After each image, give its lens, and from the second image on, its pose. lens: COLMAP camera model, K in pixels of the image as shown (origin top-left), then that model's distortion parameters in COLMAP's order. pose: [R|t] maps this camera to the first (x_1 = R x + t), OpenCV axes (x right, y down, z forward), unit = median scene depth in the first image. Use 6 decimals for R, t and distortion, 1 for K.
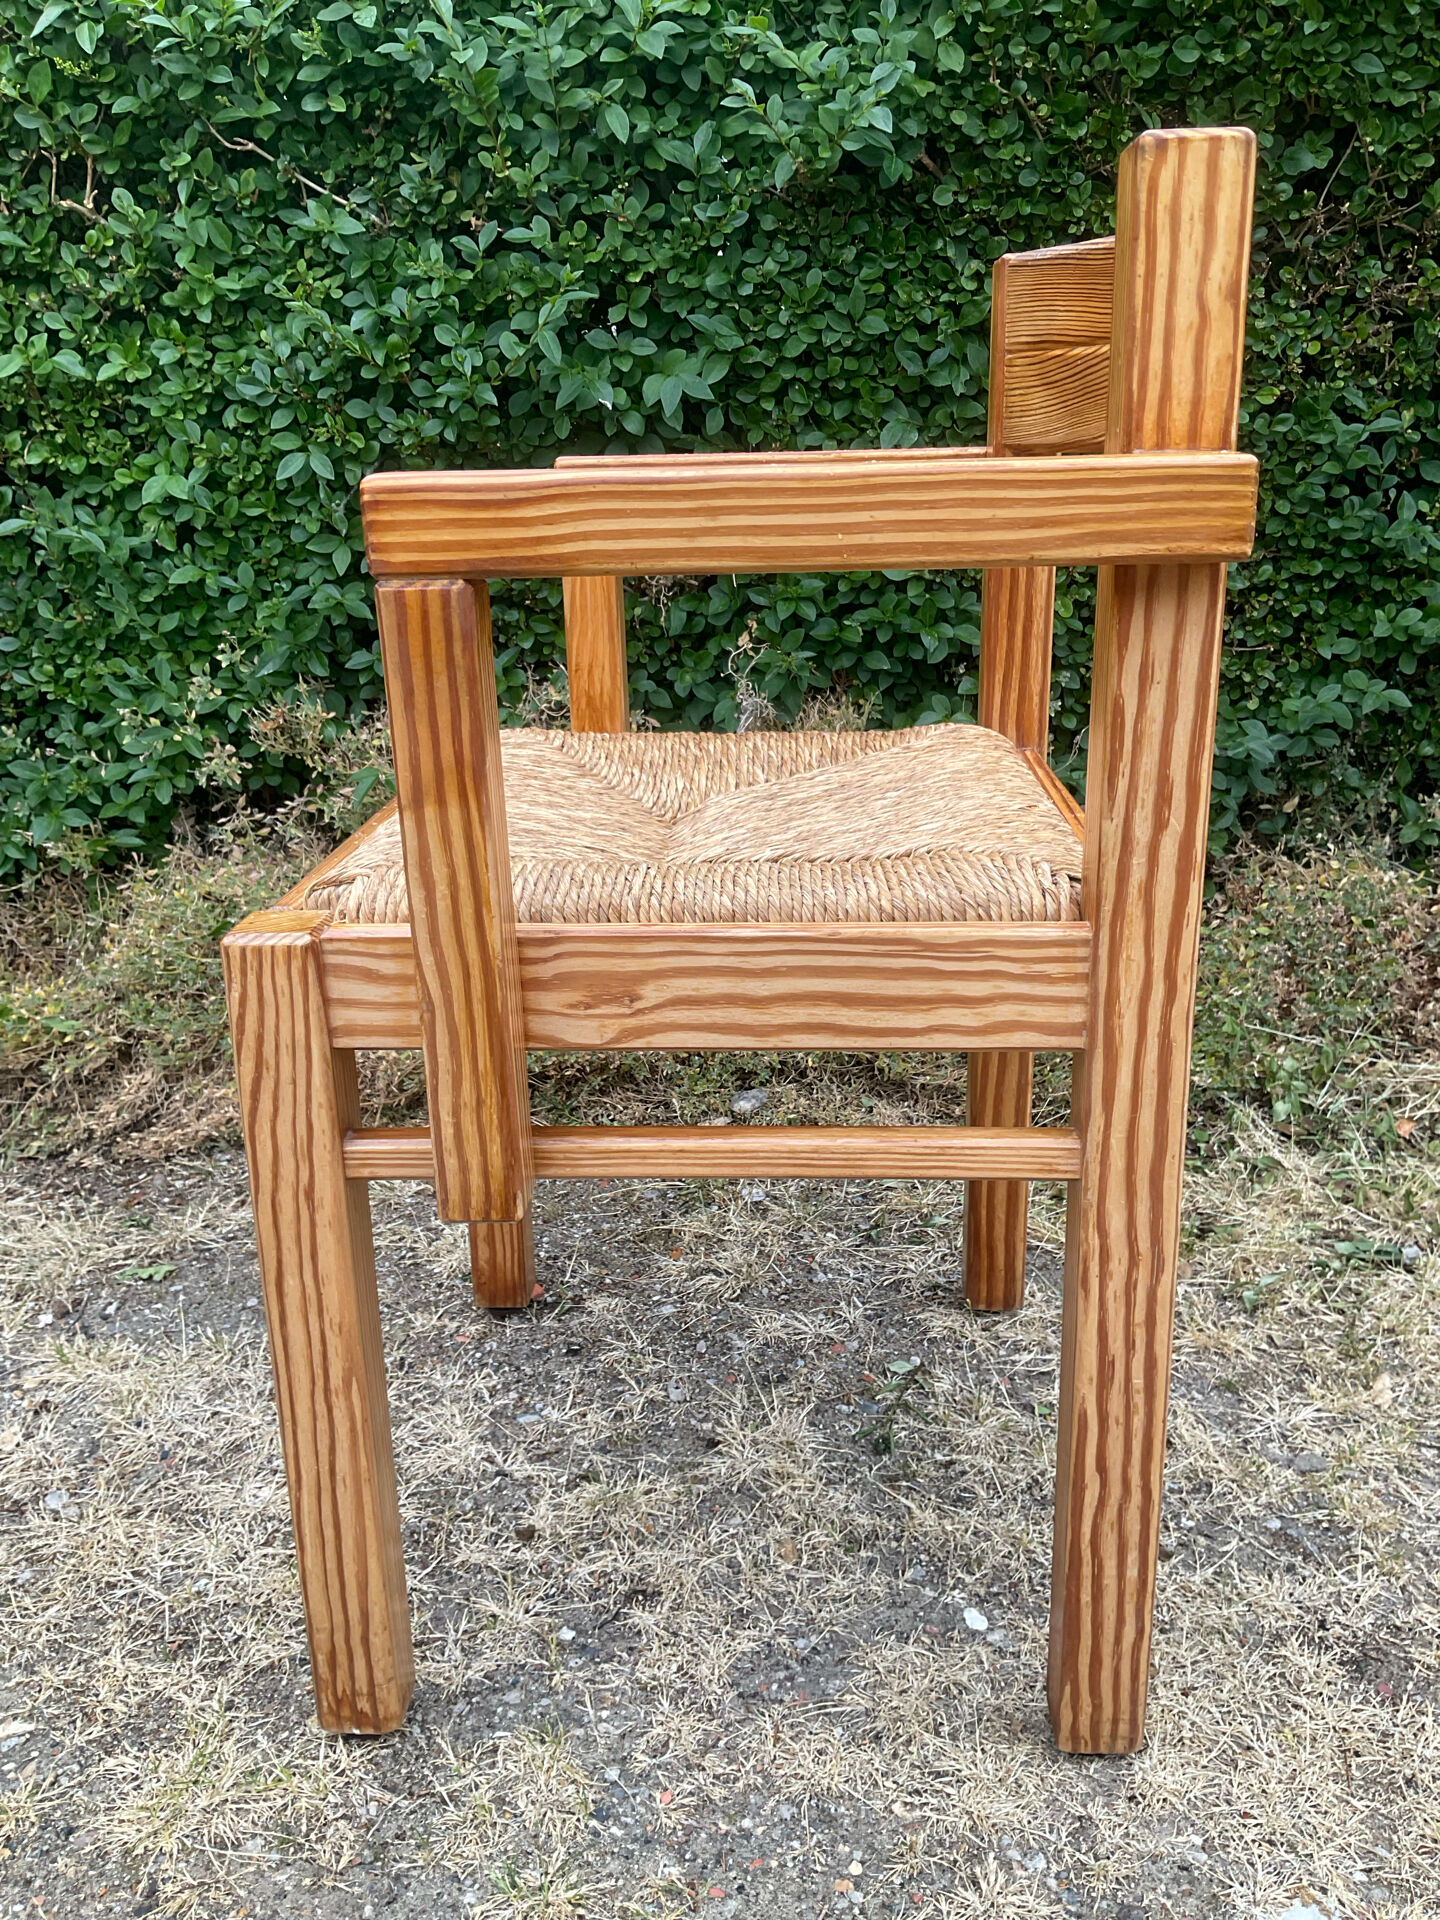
lens RADIAL K [[1571.1, 0, 711.5], [0, 1571.1, 942.5], [0, 0, 1]] dist [0.091446, -0.189982]
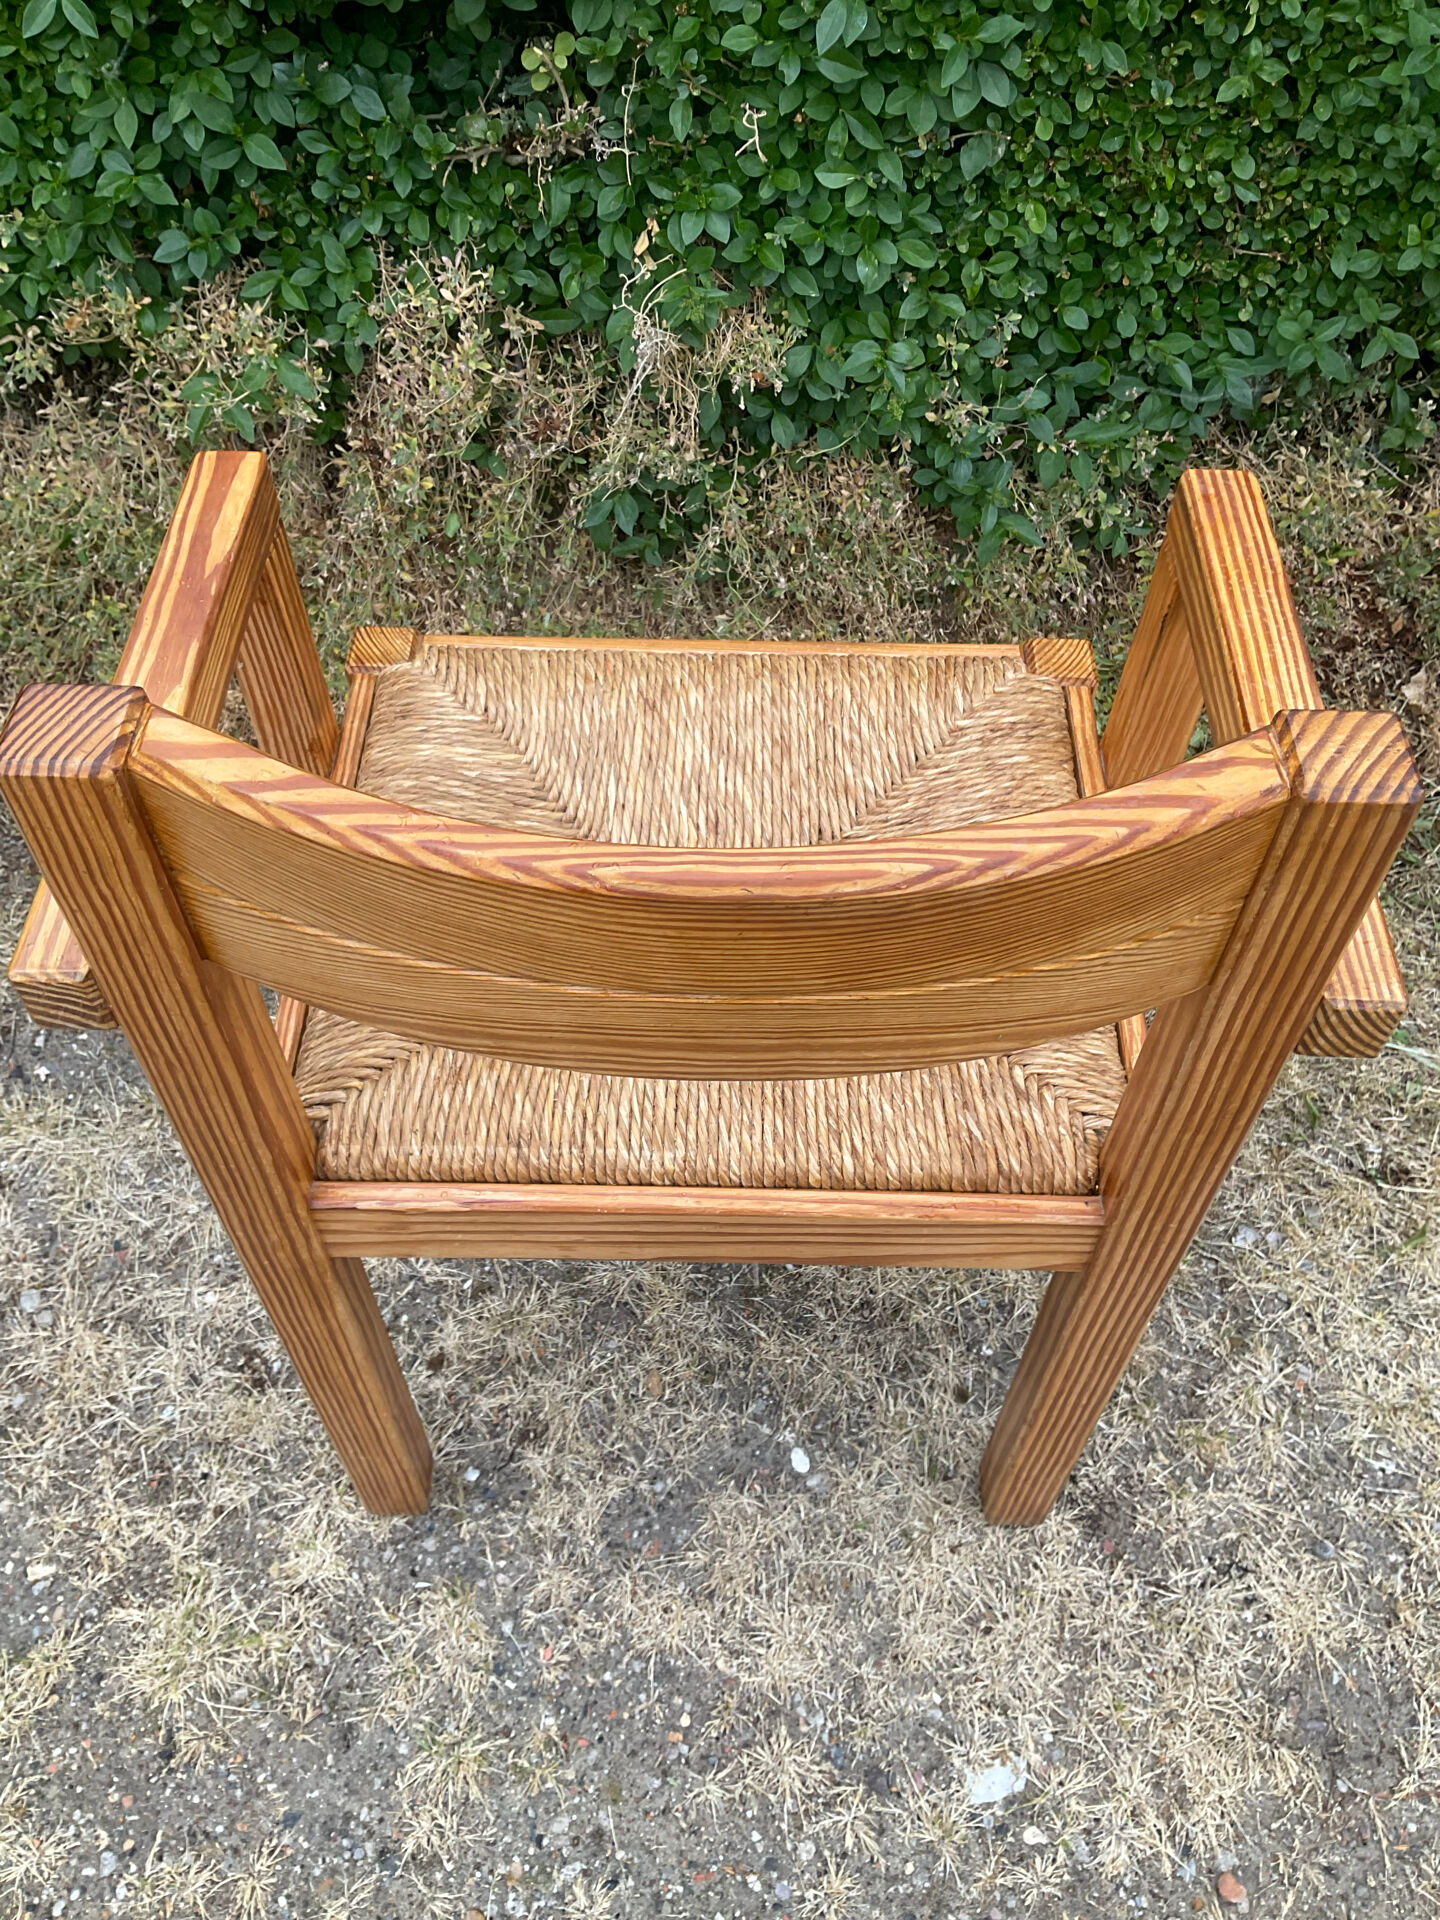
lens RADIAL K [[1571.1, 0, 711.5], [0, 1571.1, 942.5], [0, 0, 1]] dist [0.091446, -0.189982]
pose [[0.999493, 0.005188, 0.031420, 0.039215], [-0.022126, 0.822722, 0.568013, -0.437292], [-0.022903, -0.568420, 0.822420, 0.147947]]
